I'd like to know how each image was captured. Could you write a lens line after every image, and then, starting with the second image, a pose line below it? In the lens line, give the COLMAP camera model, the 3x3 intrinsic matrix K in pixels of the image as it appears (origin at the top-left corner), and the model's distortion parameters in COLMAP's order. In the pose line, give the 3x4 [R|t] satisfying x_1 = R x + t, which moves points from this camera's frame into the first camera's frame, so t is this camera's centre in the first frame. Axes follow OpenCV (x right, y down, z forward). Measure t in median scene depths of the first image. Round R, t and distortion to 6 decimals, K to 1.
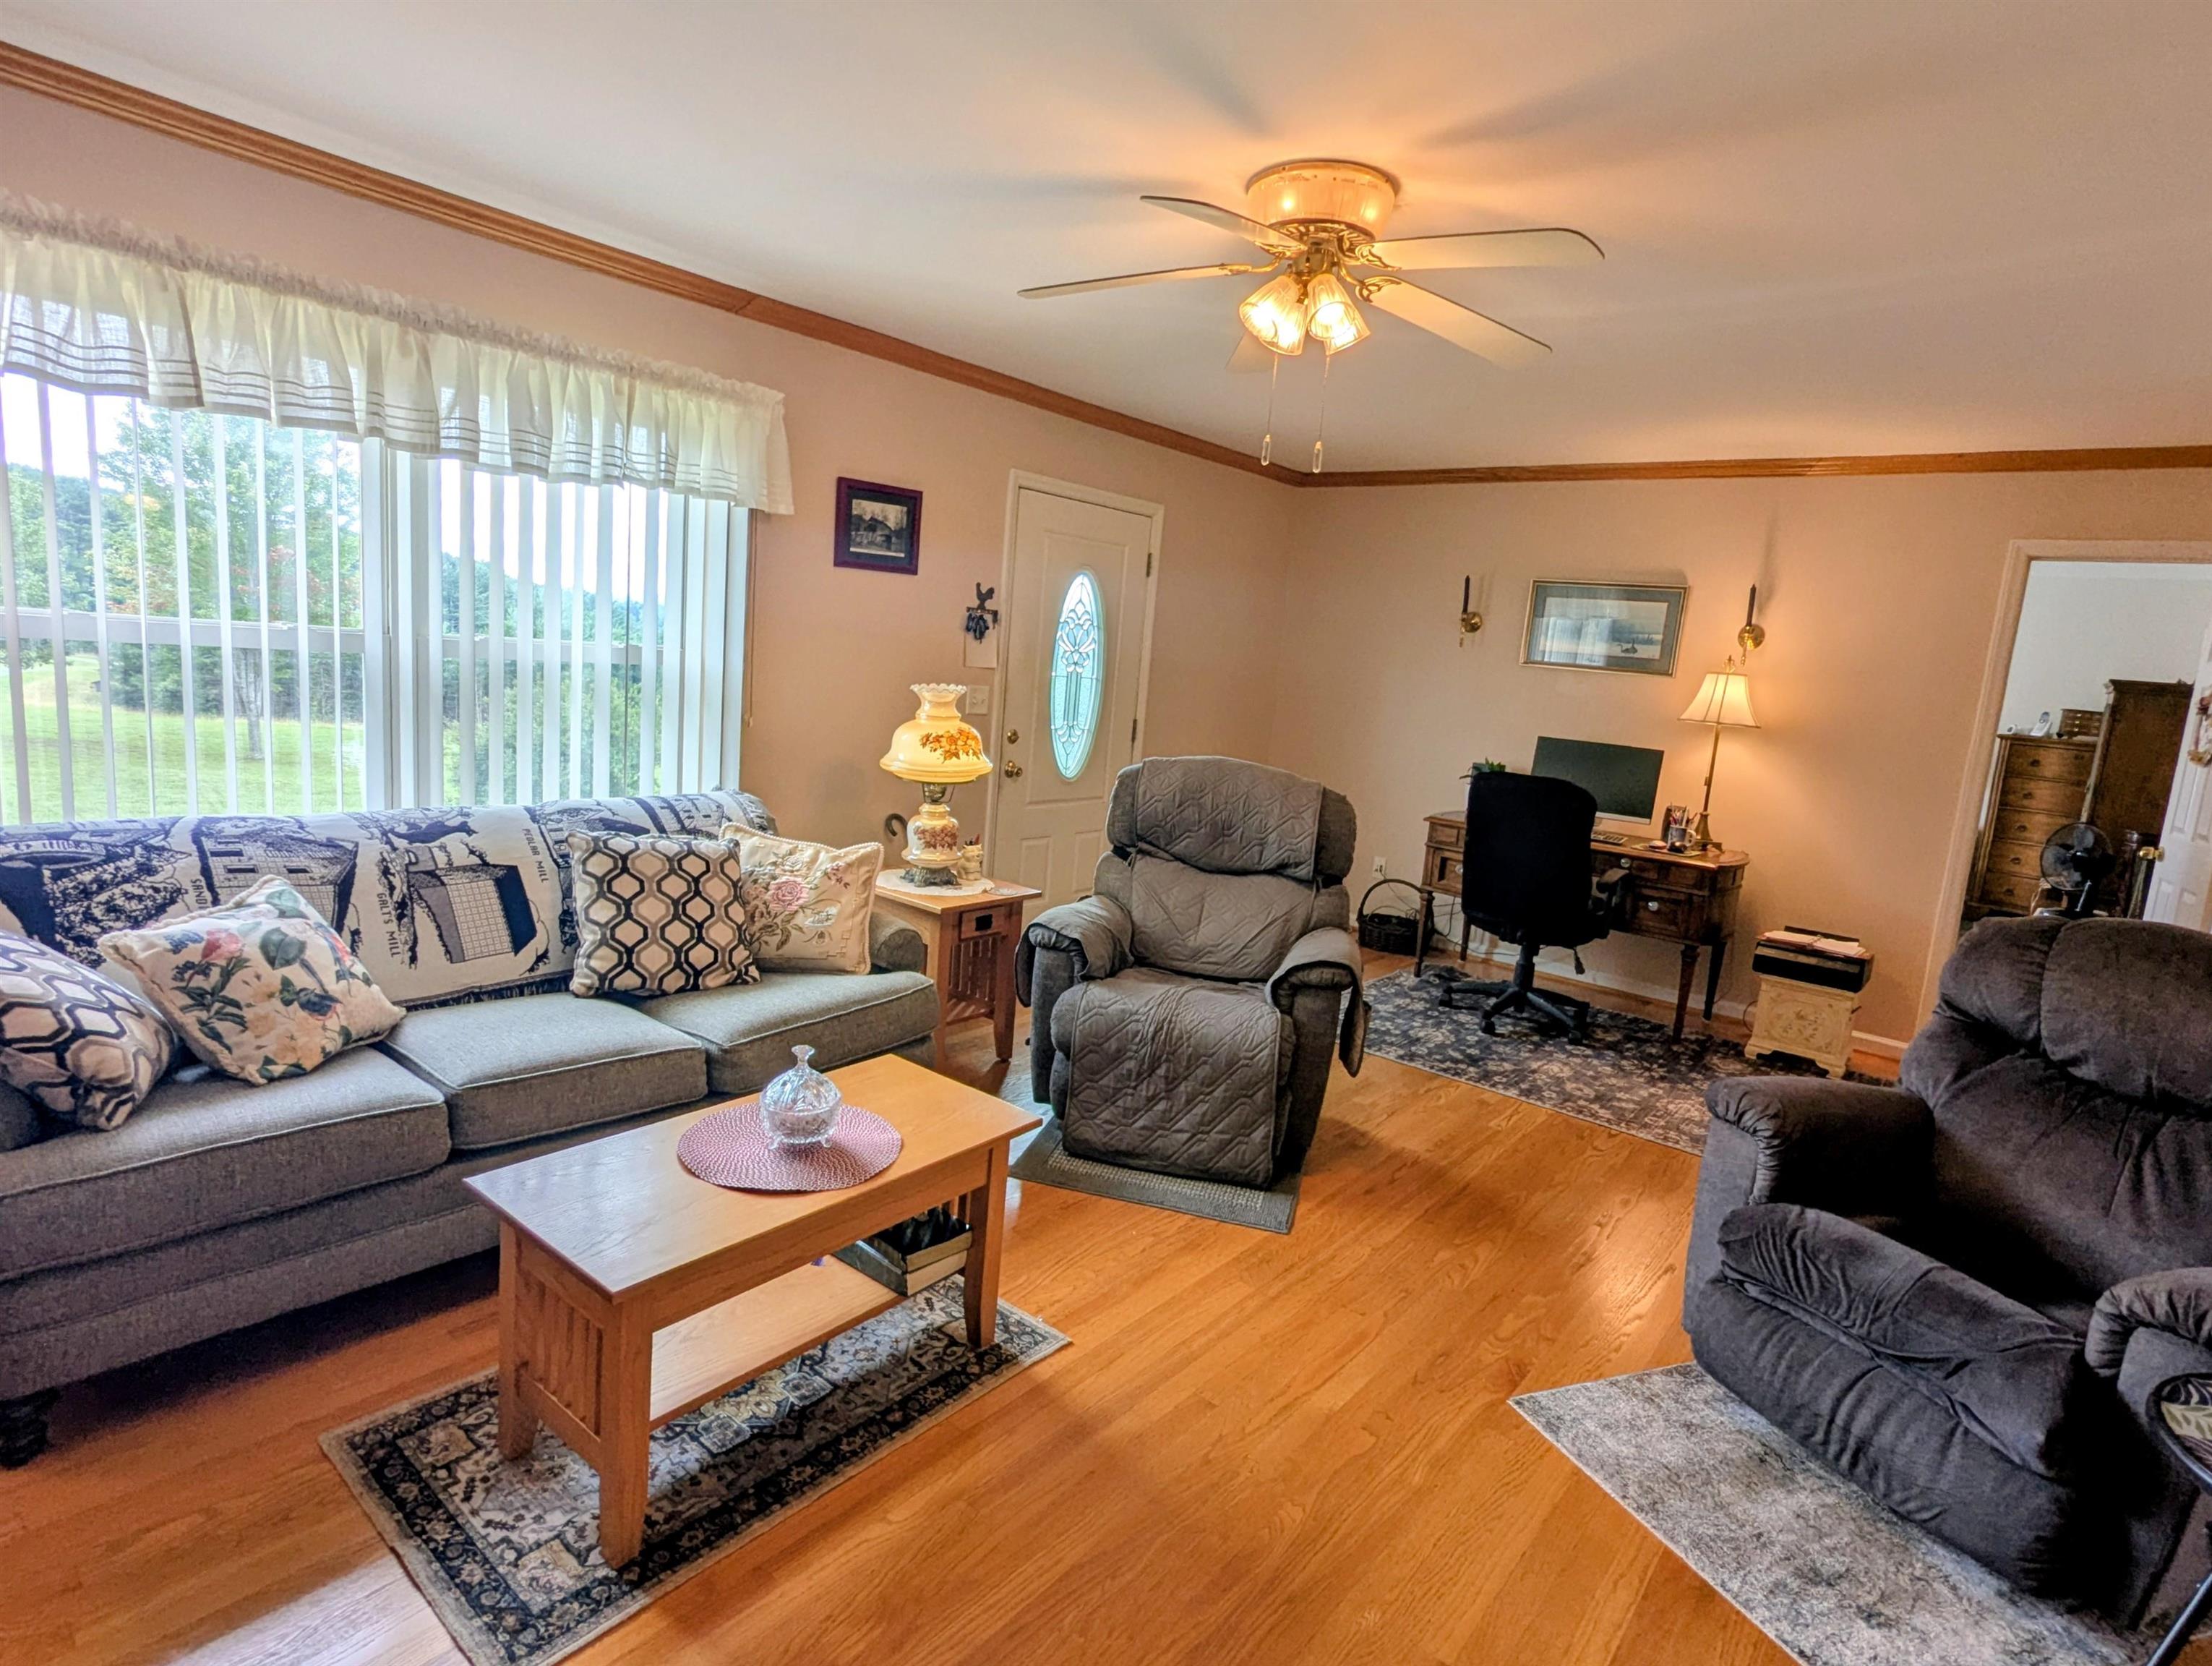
lens RADIAL K [[1174.0, 0, 1075.1], [0, 1174.0, 827.2], [0, 0, 1]] dist [0.001689, 0.001009]
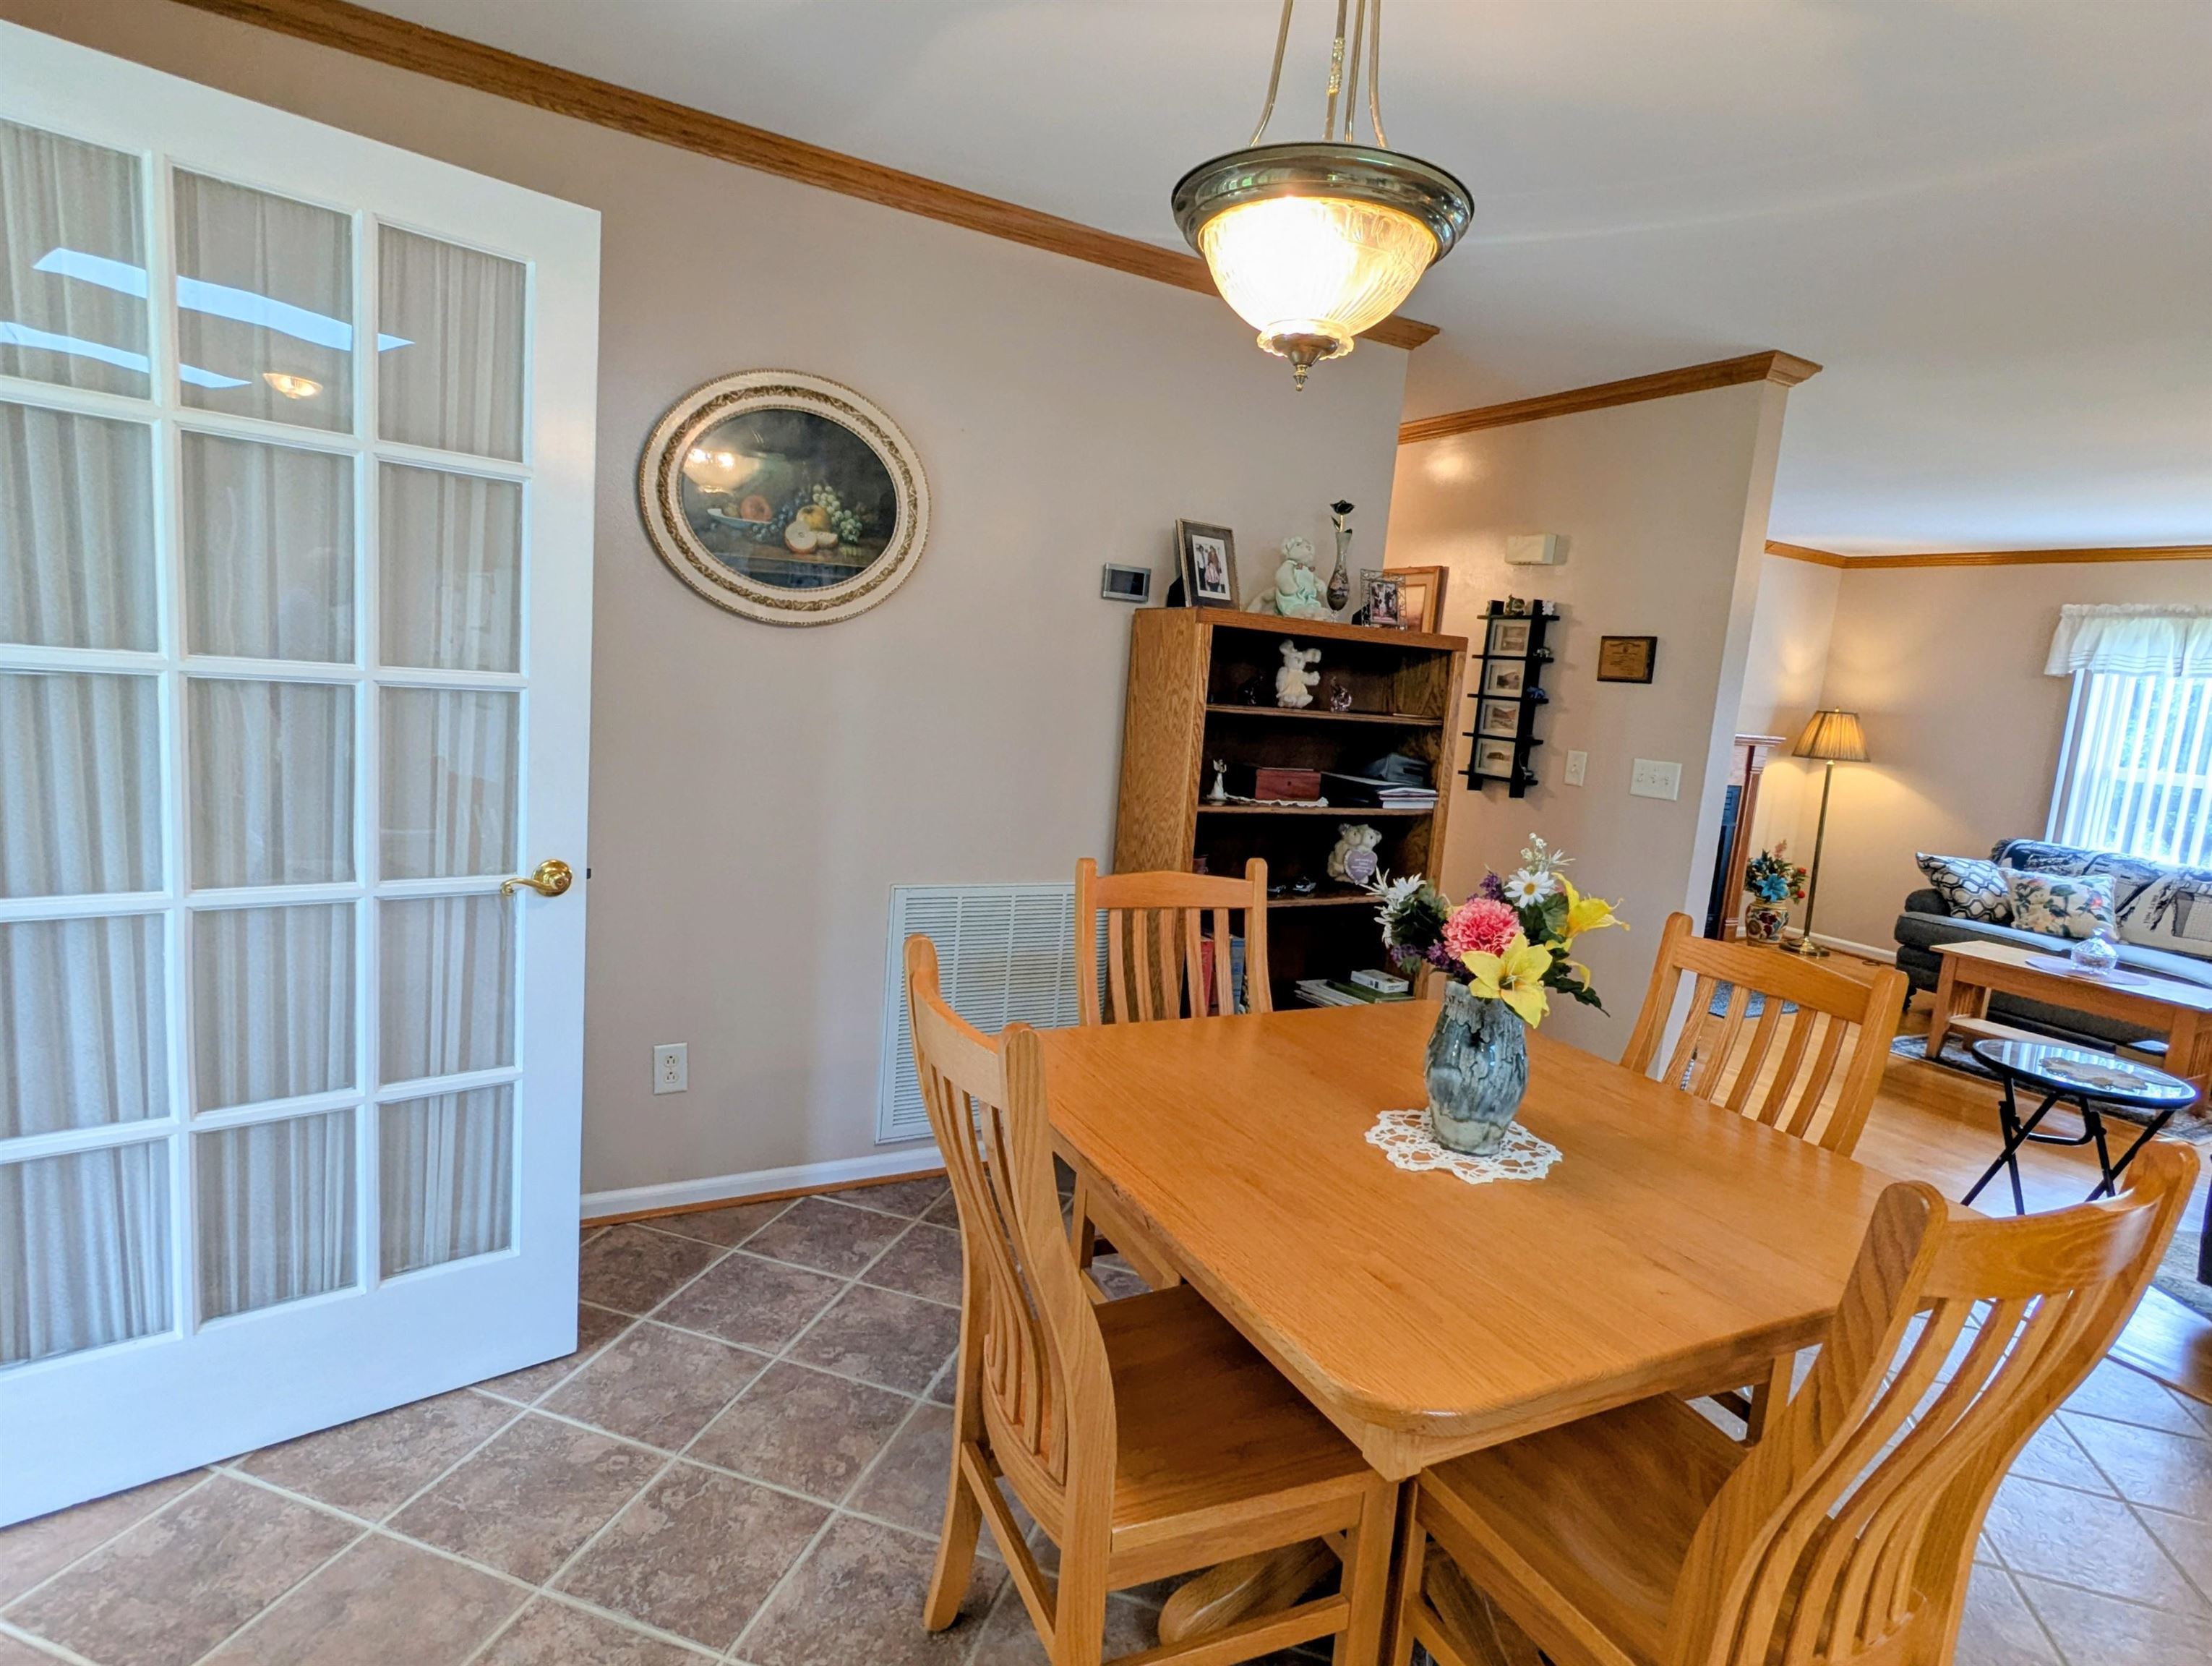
lens RADIAL K [[1186.0, 0, 1122.3], [0, 1186.0, 832.1], [0, 0, 1]] dist [0.001842, 0.000731]
pose [[-0.341419, 0.015906, -0.939776, 1.863375], [-0.258502, 0.959710, 0.110156, 0.176933], [0.903665, 0.280543, -0.323552, -0.001856]]
